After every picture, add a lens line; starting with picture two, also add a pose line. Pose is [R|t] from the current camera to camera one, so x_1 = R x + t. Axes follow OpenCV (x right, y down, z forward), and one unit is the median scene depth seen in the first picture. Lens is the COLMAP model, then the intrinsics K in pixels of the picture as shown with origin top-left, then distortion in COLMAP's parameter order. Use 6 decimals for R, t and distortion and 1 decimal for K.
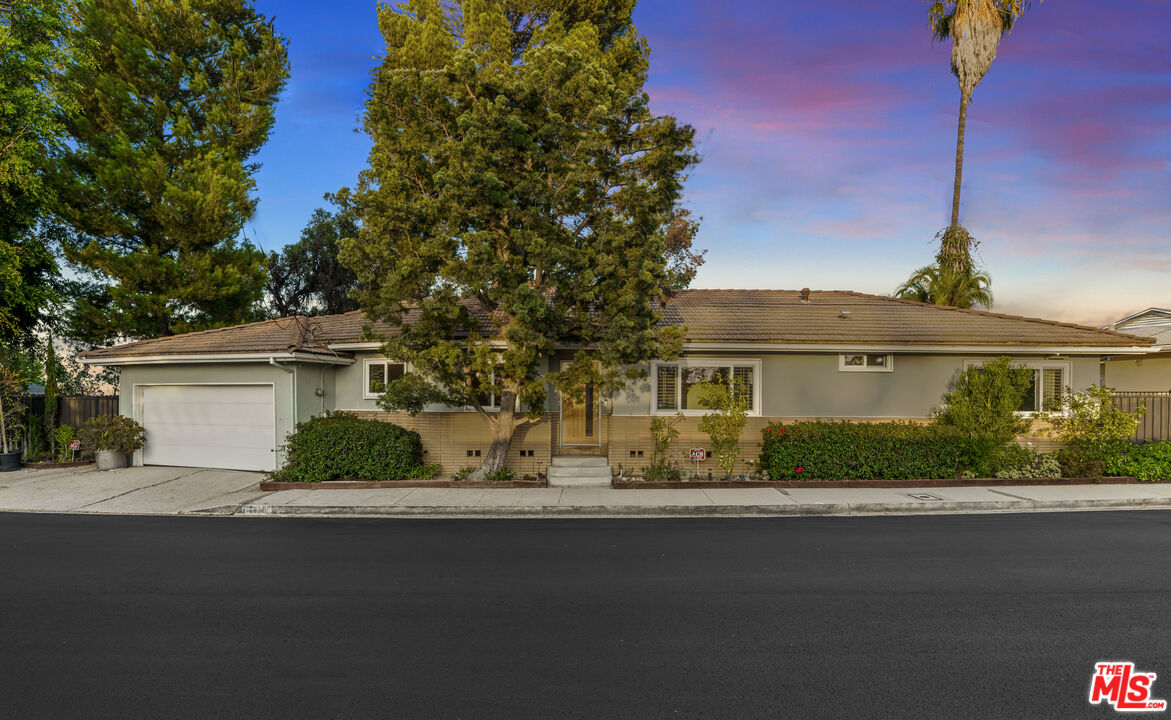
lens RADIAL K [[673.7, 0, 583.8], [0, 673.7, 401.2], [0, 0, 1]] dist [-0.000157, -0.000109]
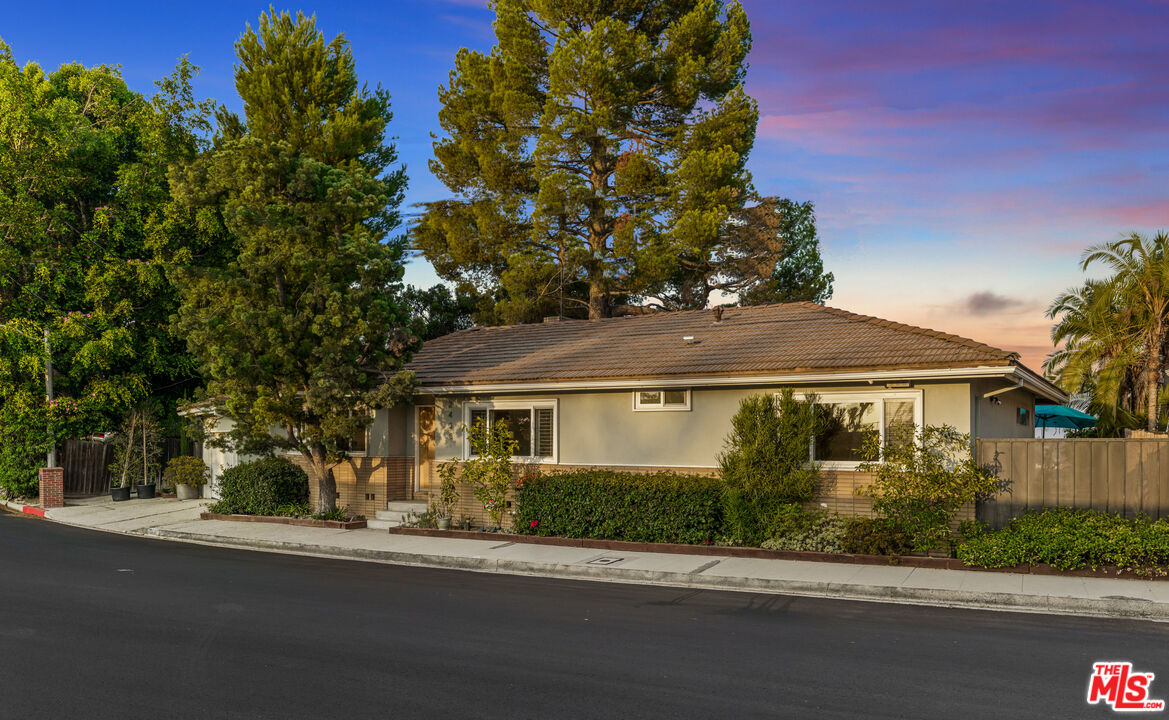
lens RADIAL K [[883.4, 0, 641.1], [0, 883.4, 409.8], [0, 0, 1]] dist [-0.001238, -0.001258]
pose [[0.846368, -0.019951, -0.532224, 1.027834], [-0.001719, 0.999191, -0.040189, -0.001946], [0.532595, 0.034930, 0.845649, 0.075479]]
